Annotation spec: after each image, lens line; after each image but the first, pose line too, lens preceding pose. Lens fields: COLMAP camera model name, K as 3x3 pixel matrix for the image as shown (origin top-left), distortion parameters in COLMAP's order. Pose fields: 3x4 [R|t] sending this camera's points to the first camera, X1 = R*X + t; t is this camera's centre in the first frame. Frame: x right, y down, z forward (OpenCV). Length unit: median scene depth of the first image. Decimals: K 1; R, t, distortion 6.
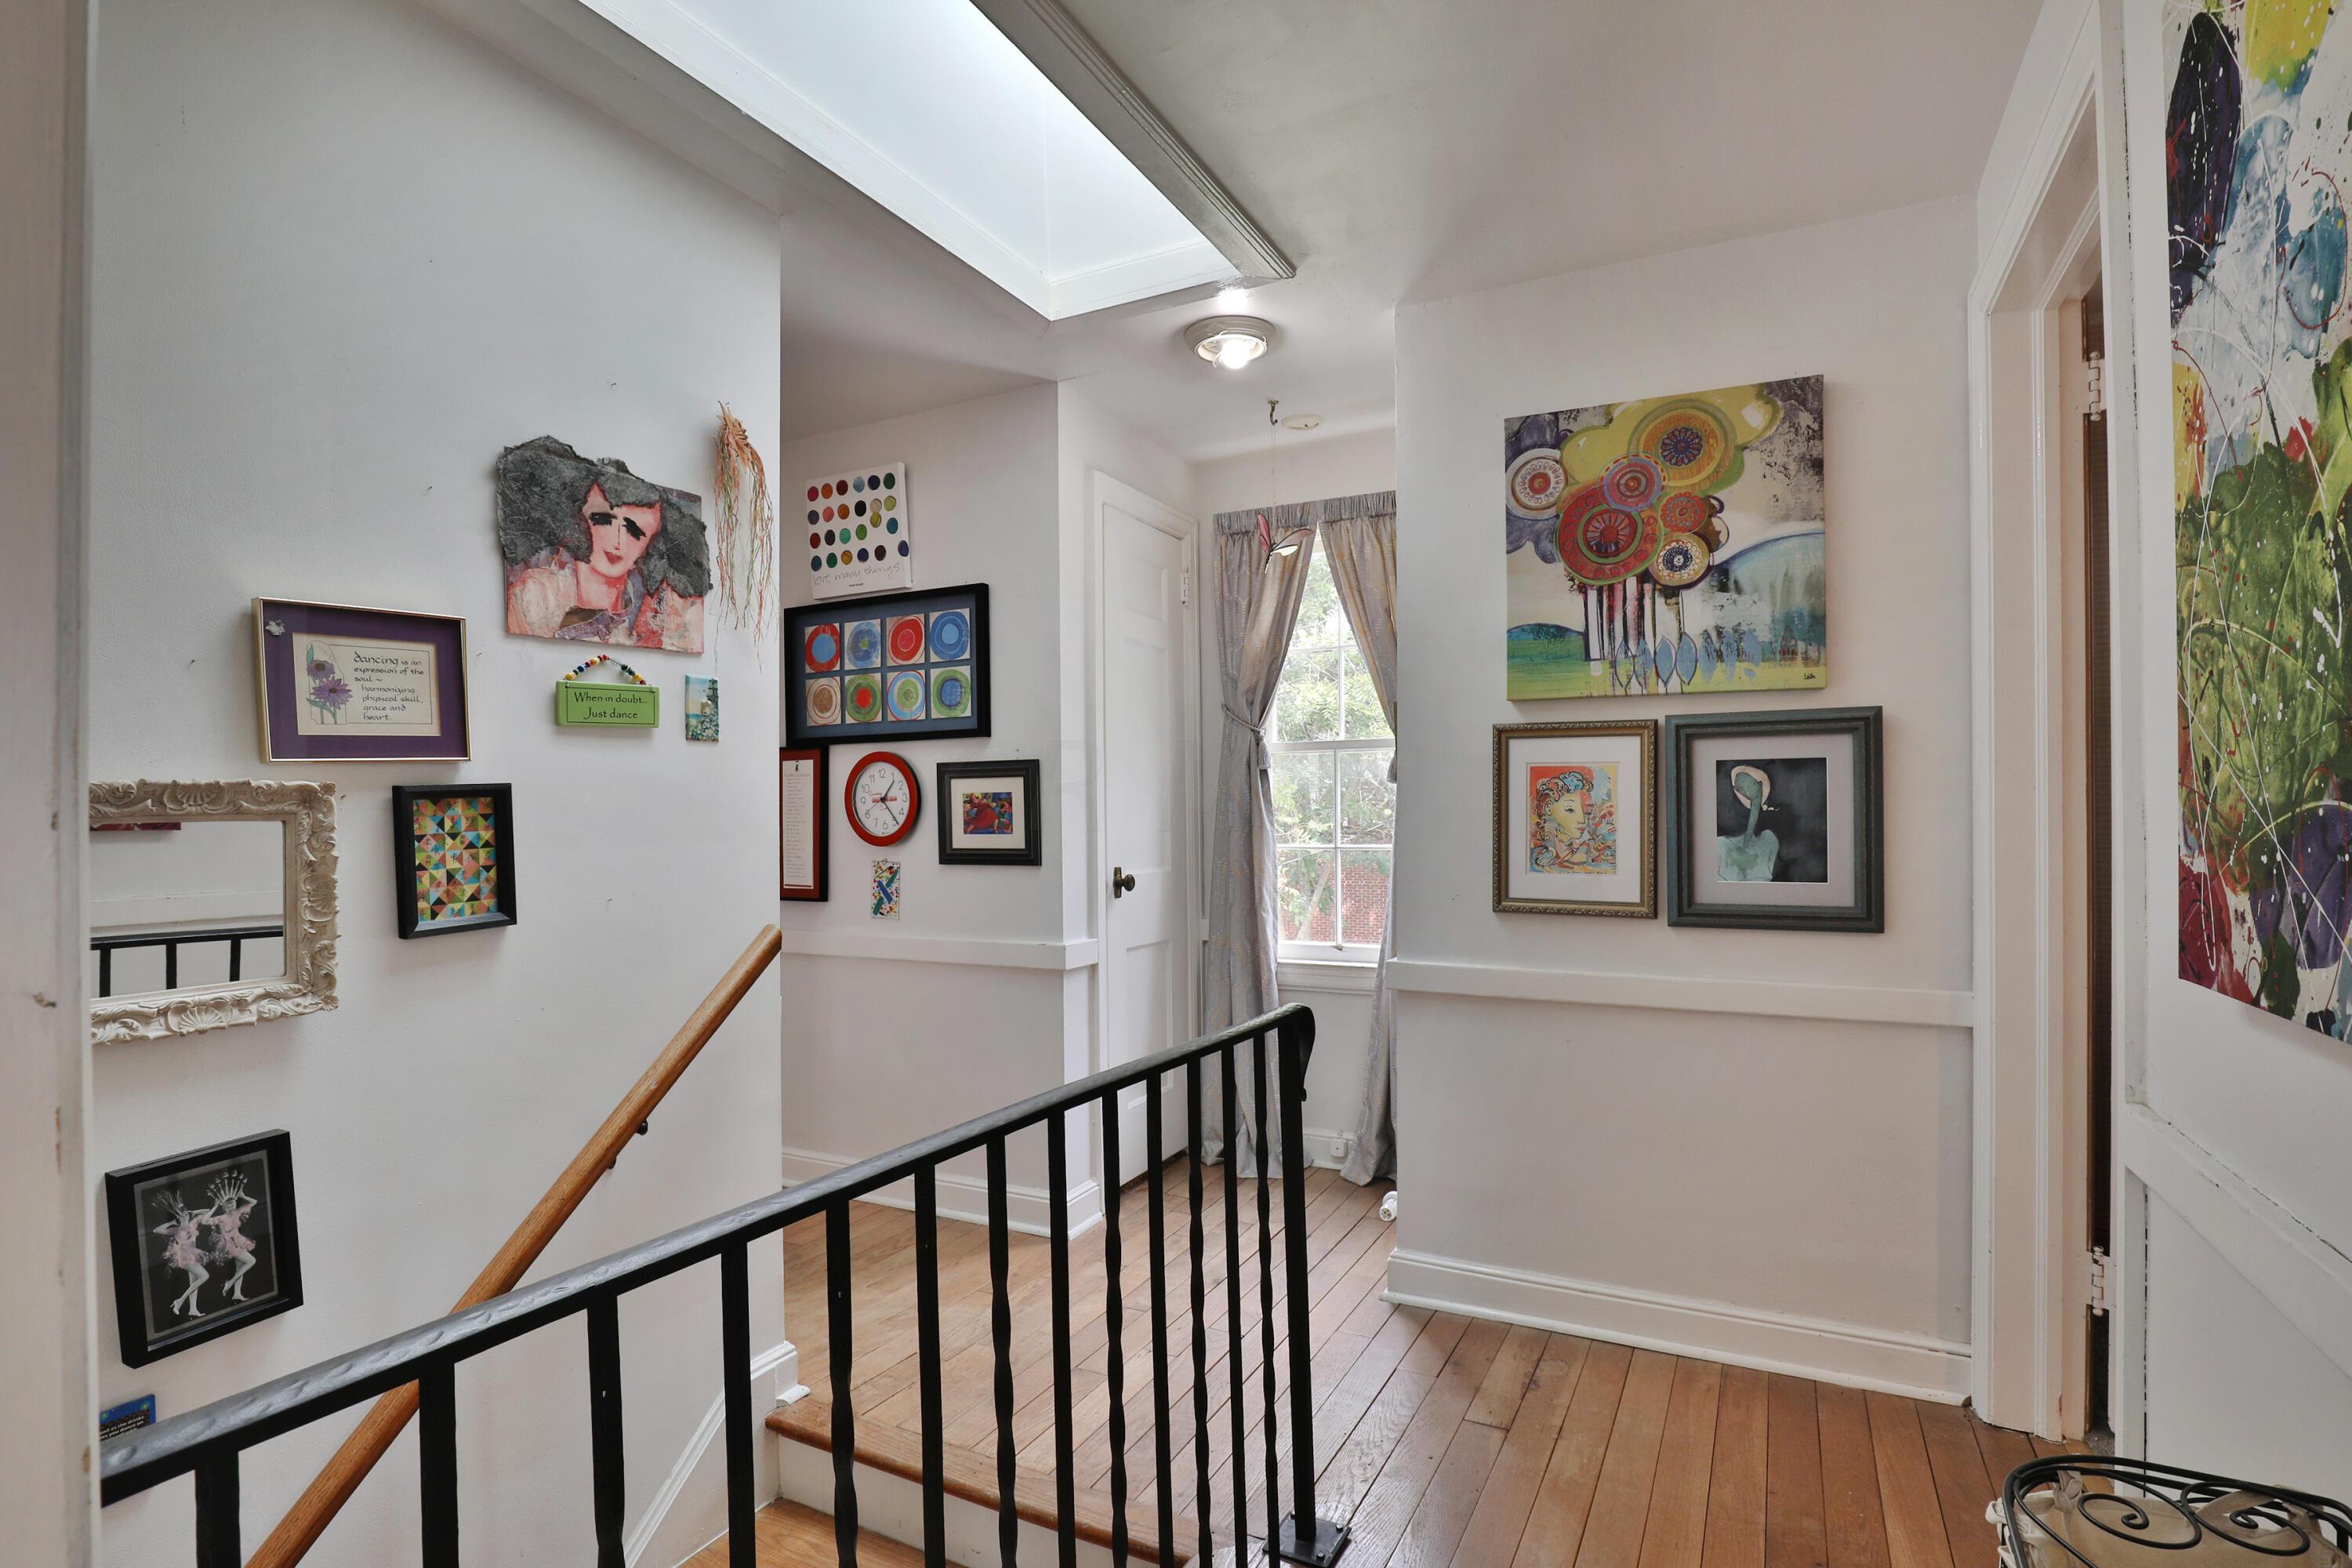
lens RADIAL K [[1138.3, 0, 1179.2], [0, 1138.3, 812.3], [0, 0, 1]] dist [-0.024530, 0.000910]
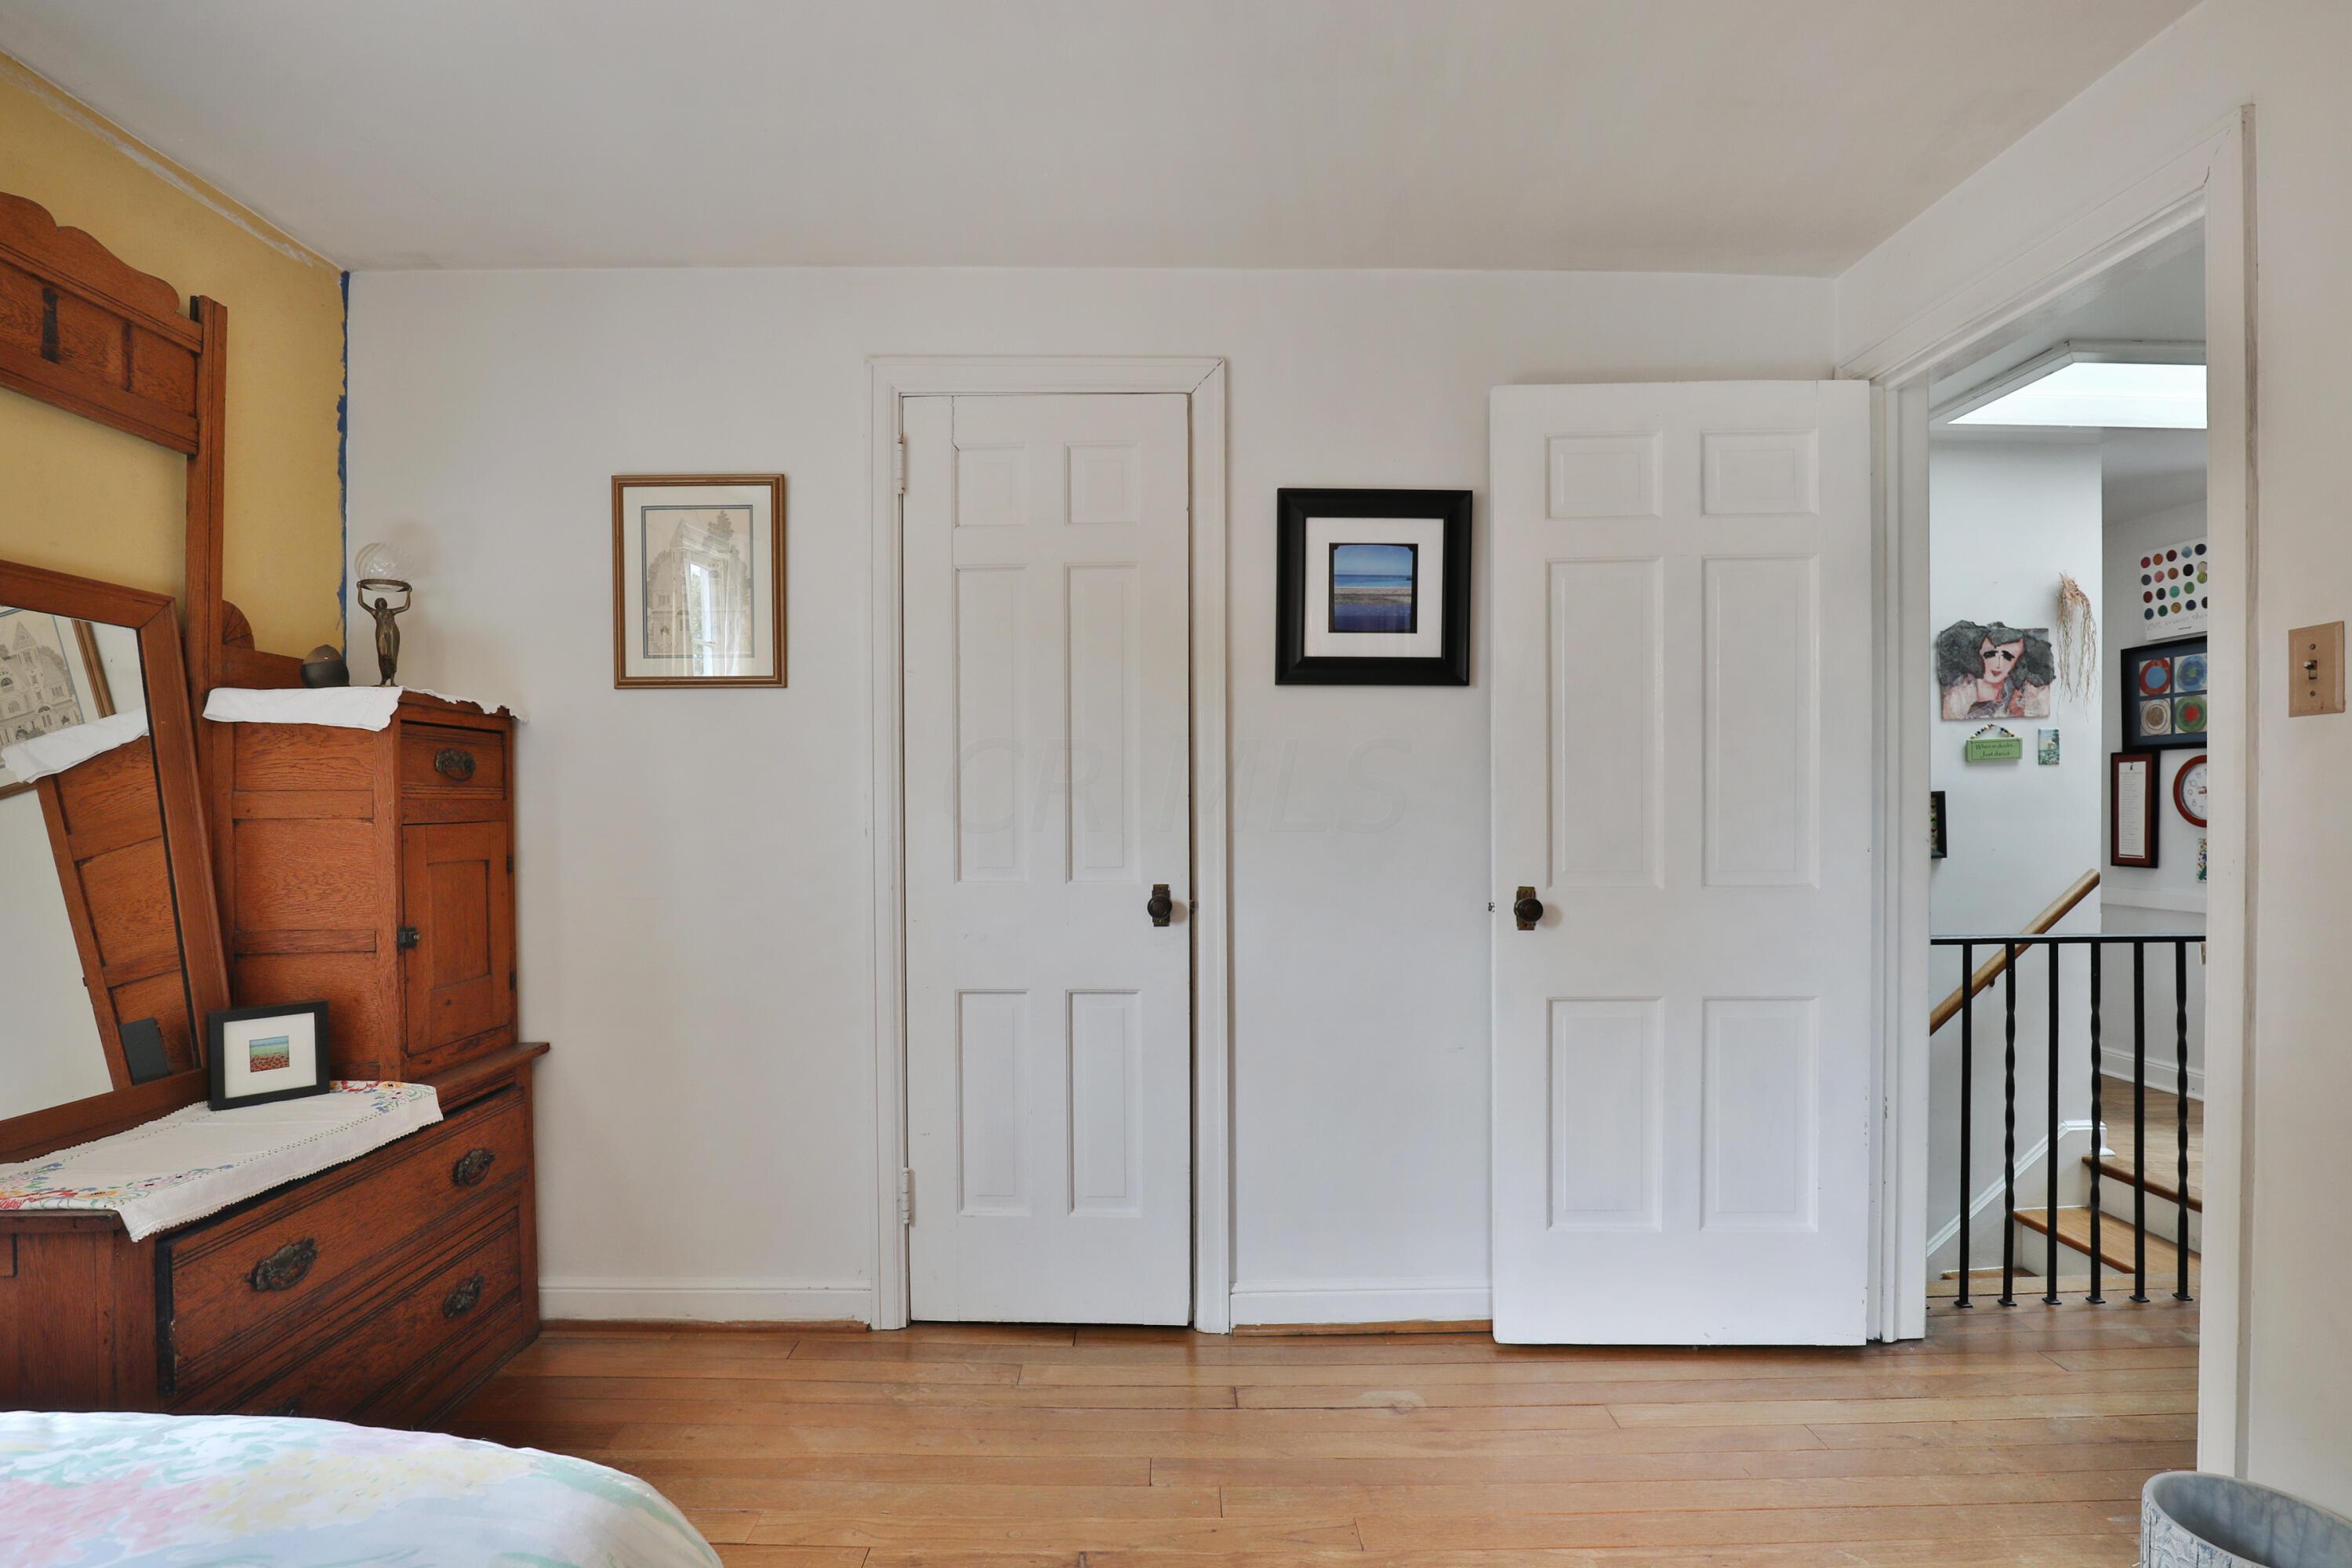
lens RADIAL K [[1138.3, 0, 1170.4], [0, 1138.3, 810.0], [0, 0, 1]] dist [-0.024530, 0.000910]
pose [[0.482746, 0.012636, -0.875669, 0.287655], [0.002743, 0.999869, 0.015940, -0.013878], [0.875756, -0.010097, 0.482648, -0.667524]]
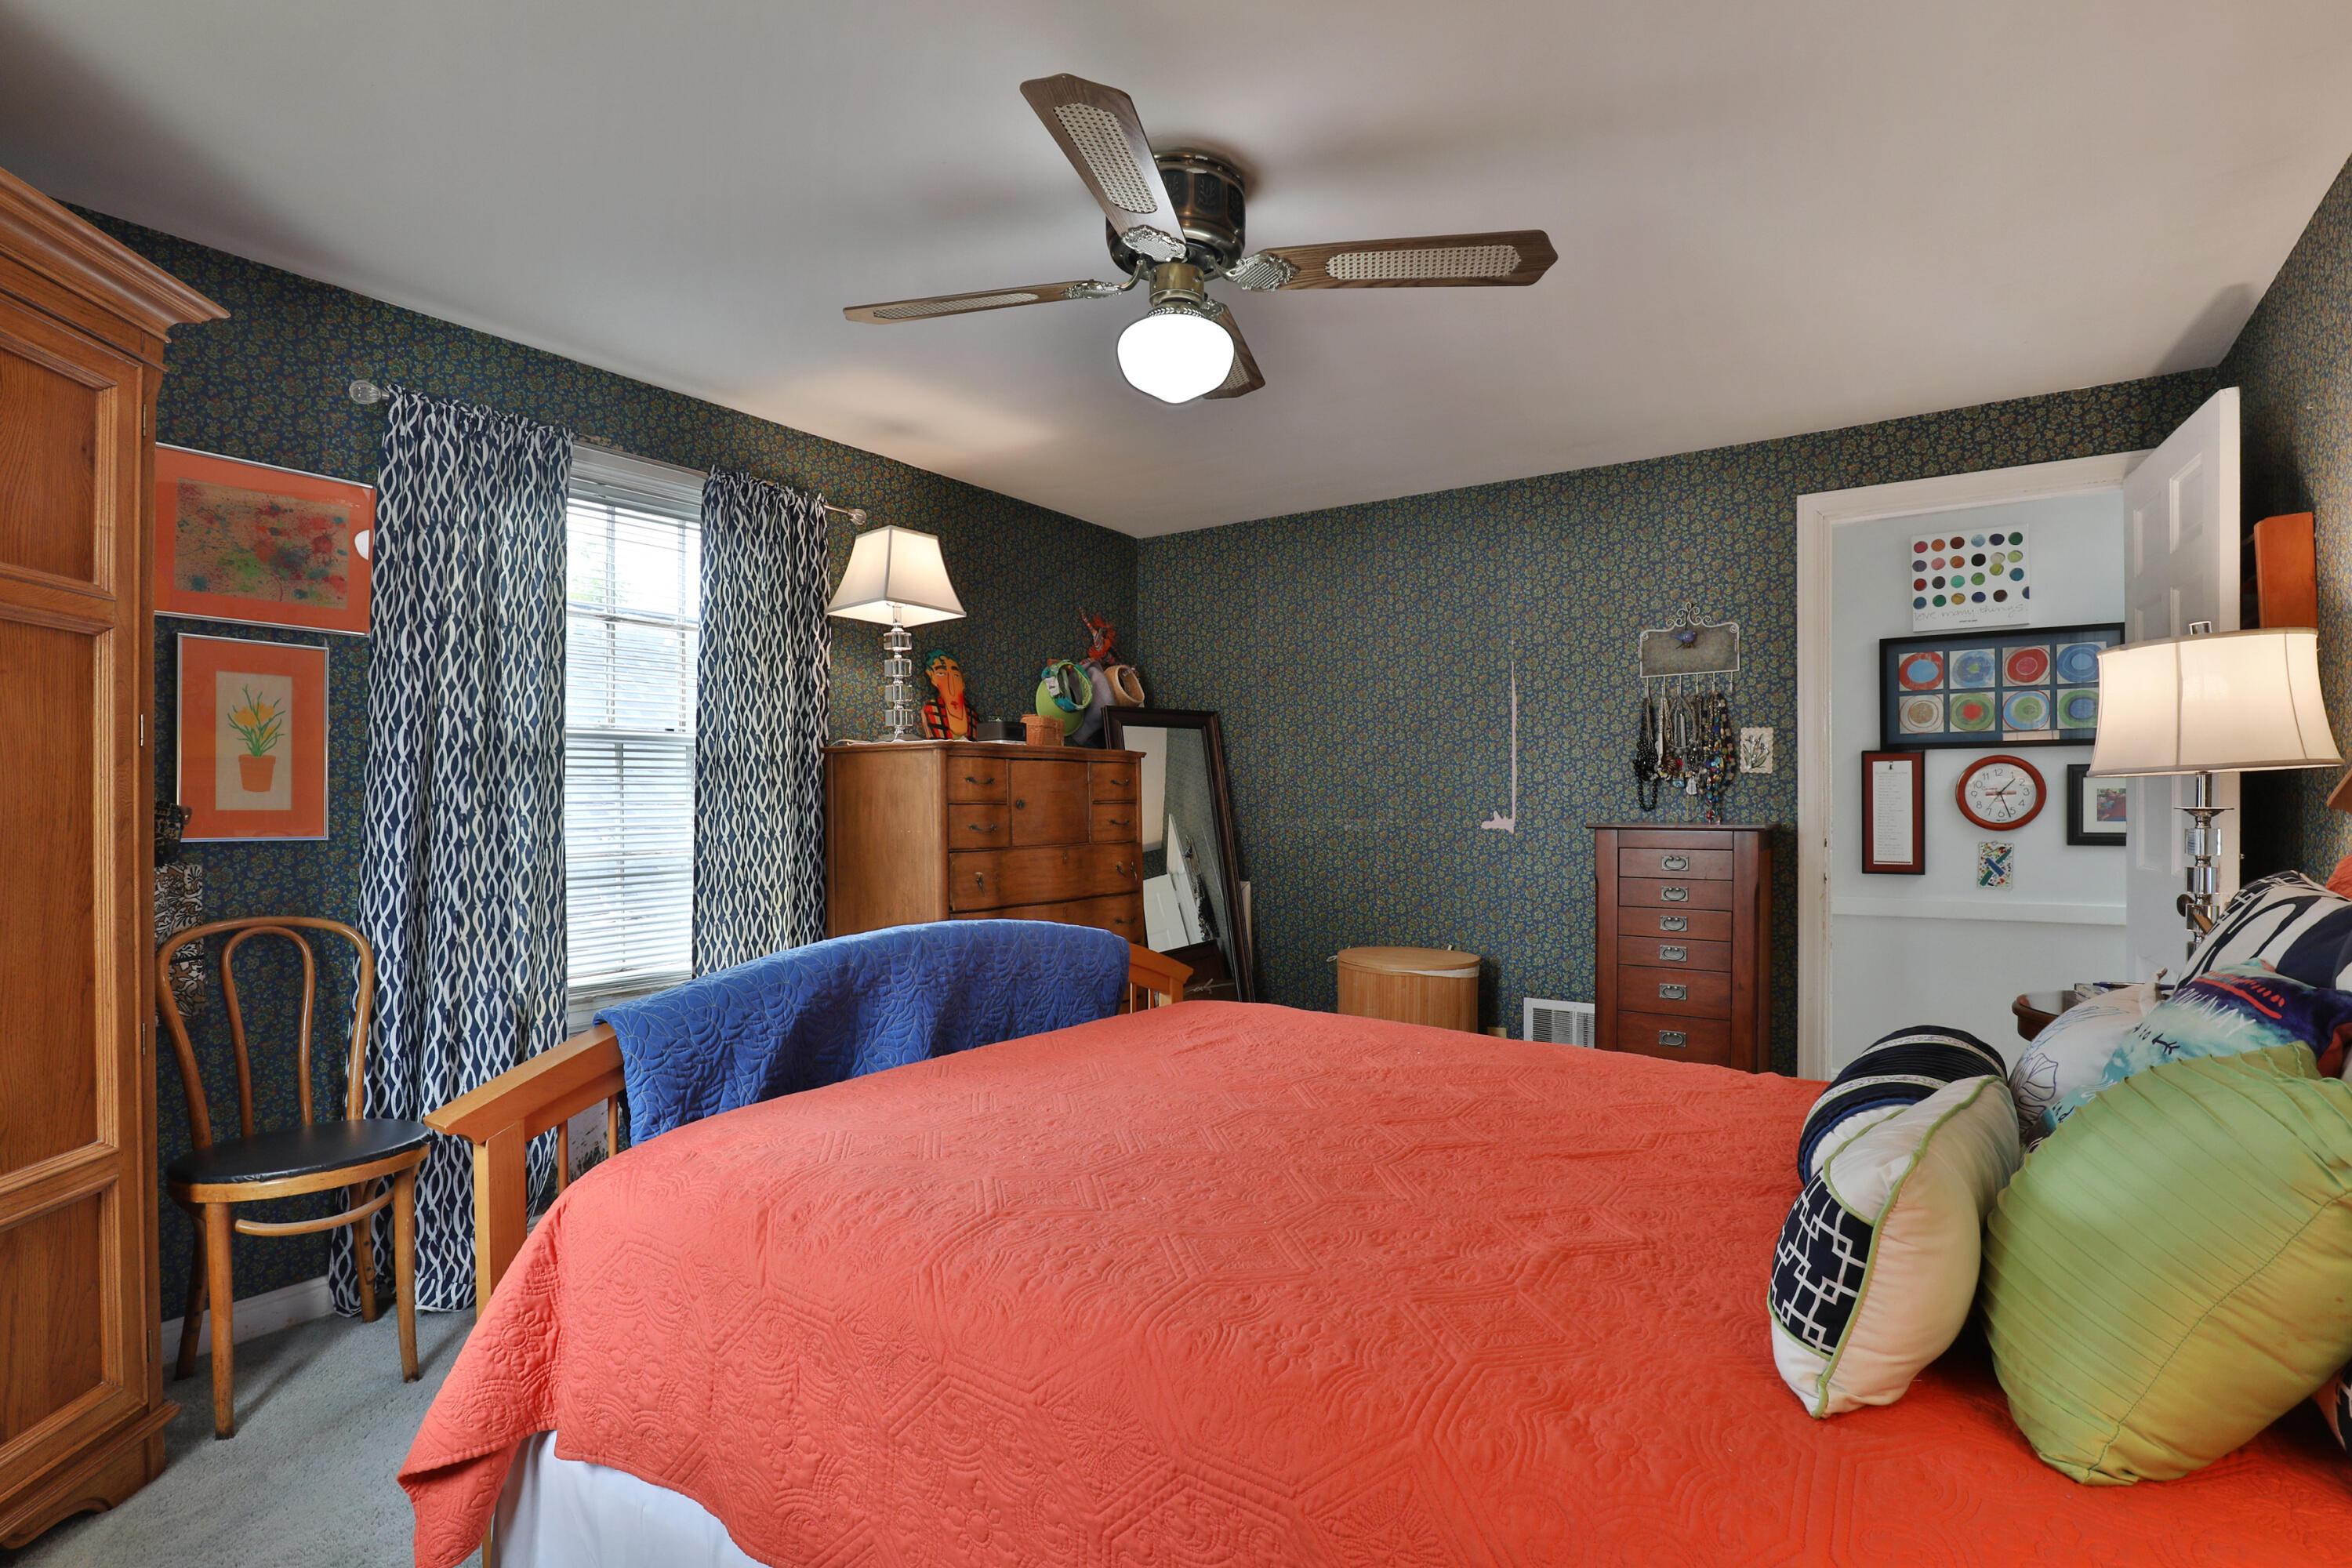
lens RADIAL K [[1138.3, 0, 1193.3], [0, 1138.3, 824.9], [0, 0, 1]] dist [-0.024530, 0.000910]
pose [[0.995044, 0.013455, -0.098517, -1.029203], [-0.012707, 0.999886, 0.008216, 0.024908], [0.098616, -0.006924, 0.995101, -0.322323]]
